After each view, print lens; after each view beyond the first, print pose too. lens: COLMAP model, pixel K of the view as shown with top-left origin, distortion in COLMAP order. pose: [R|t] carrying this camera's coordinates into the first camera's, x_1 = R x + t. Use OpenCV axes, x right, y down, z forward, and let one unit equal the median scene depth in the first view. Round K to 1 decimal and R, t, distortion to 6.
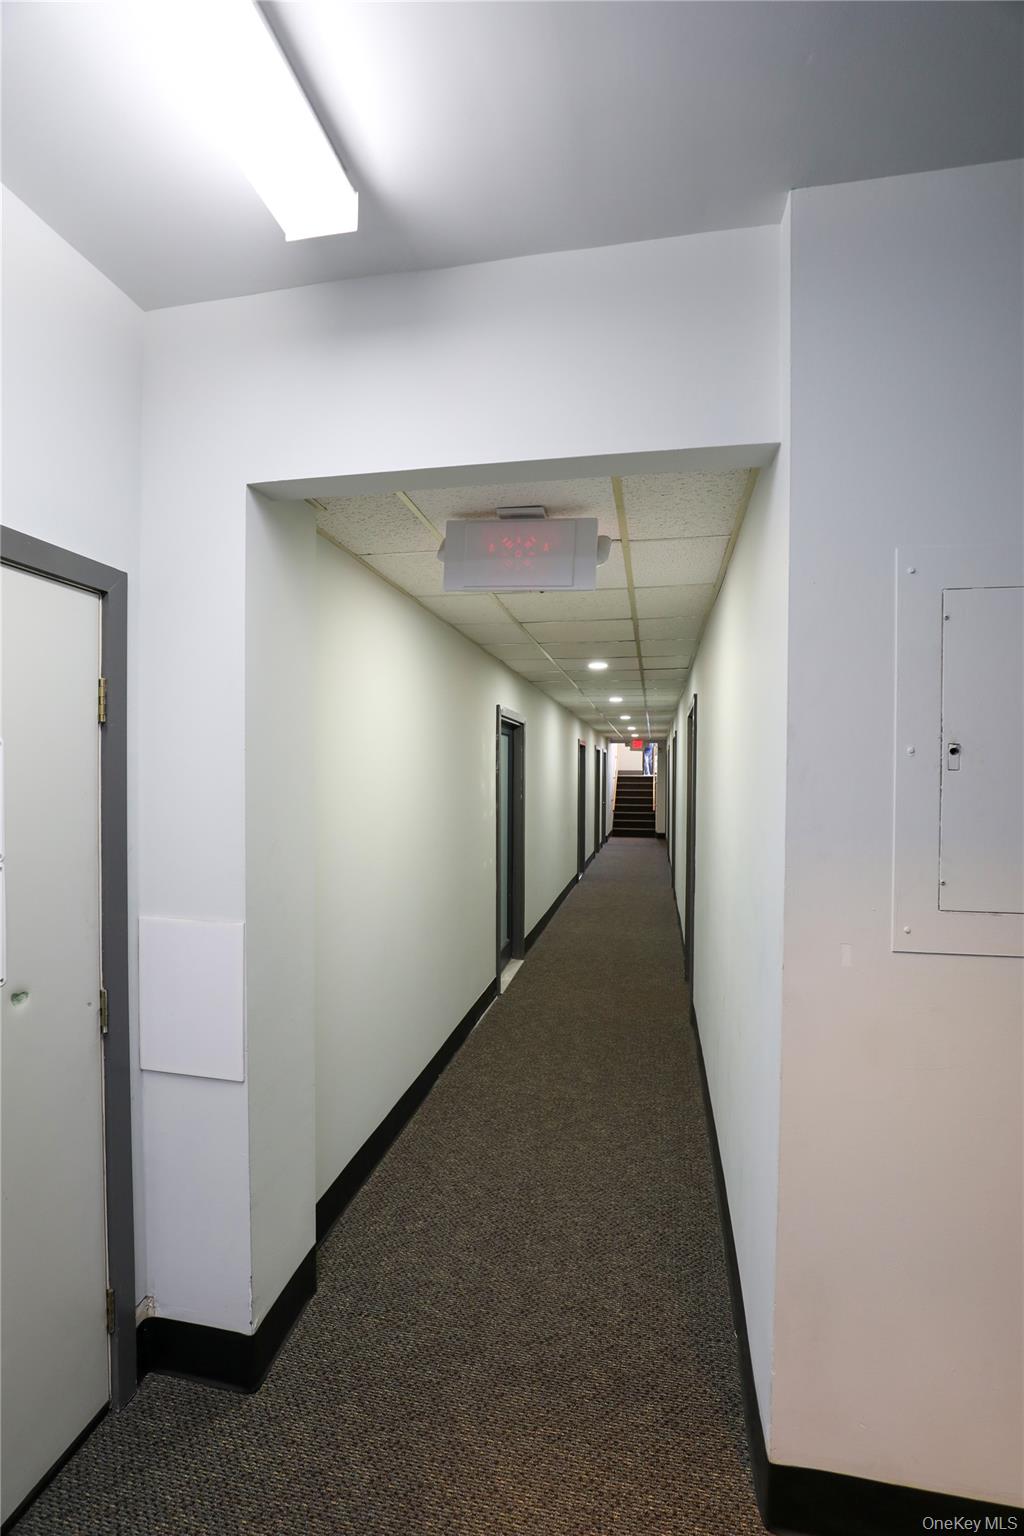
lens RADIAL K [[697.8, 0, 516.0], [0, 697.8, 775.8], [0, 0, 1]] dist [-0.012104, 0.000191]
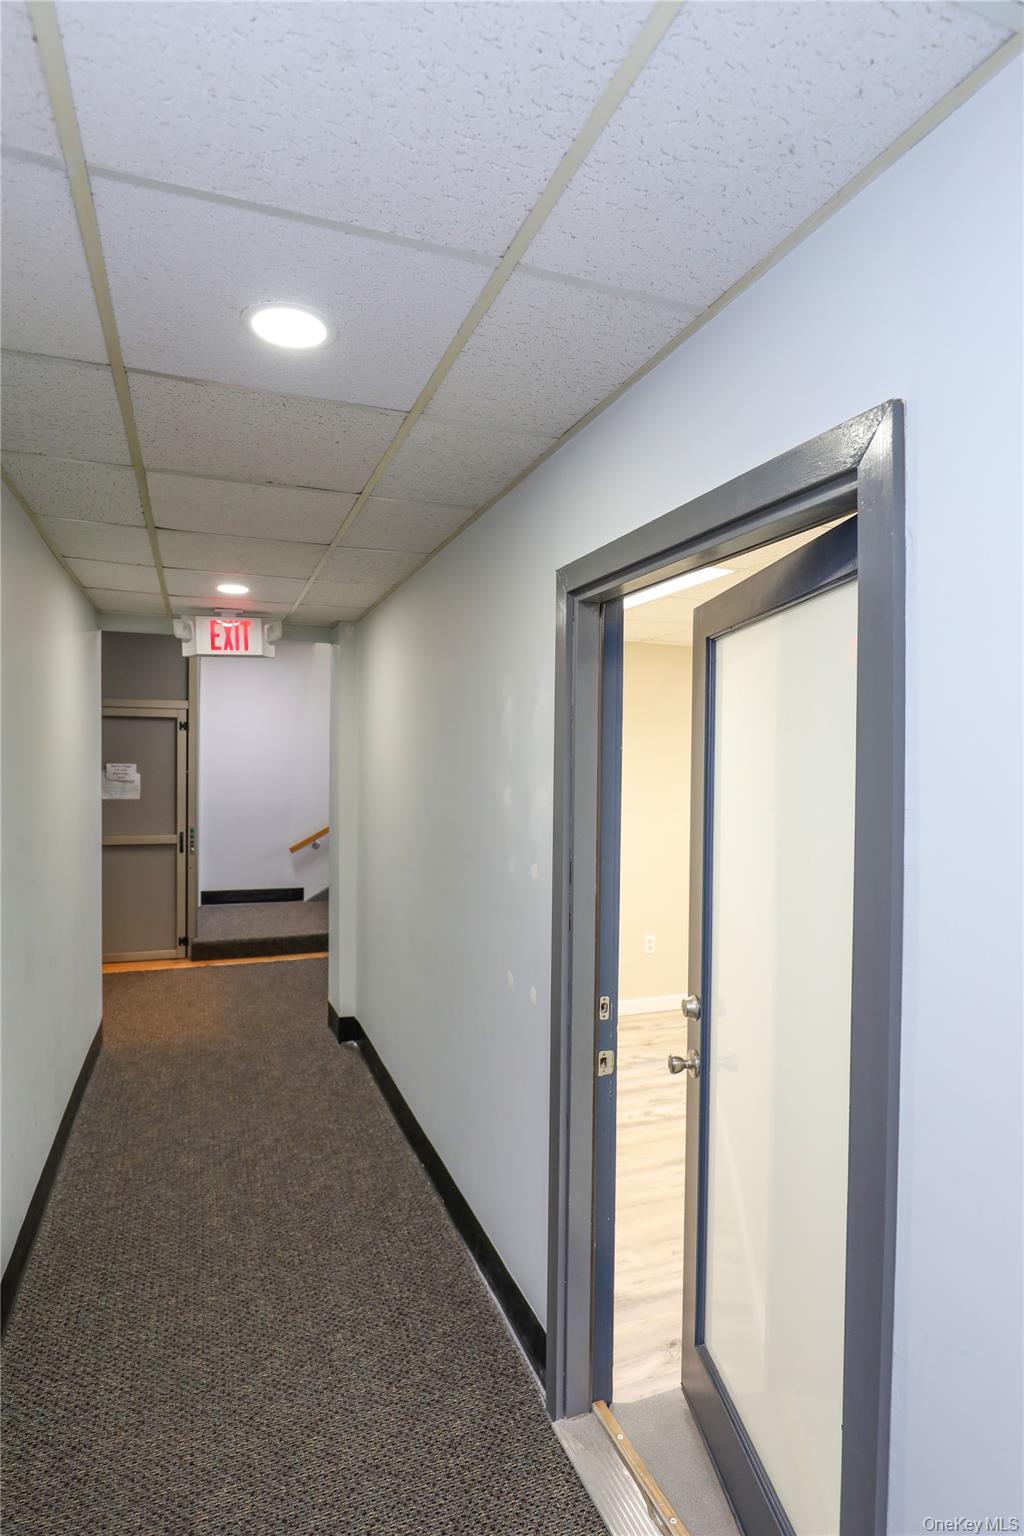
lens RADIAL K [[844.9, 0, 512.0], [0, 844.9, 768.0], [0, 0, 1]] dist [-0.000799, 0.000045]
pose [[-0.851588, 0.001410, -0.524209, 0.332290], [-0.007993, 0.999845, 0.015673, -0.016955], [0.524150, 0.017537, -0.851445, 2.106461]]
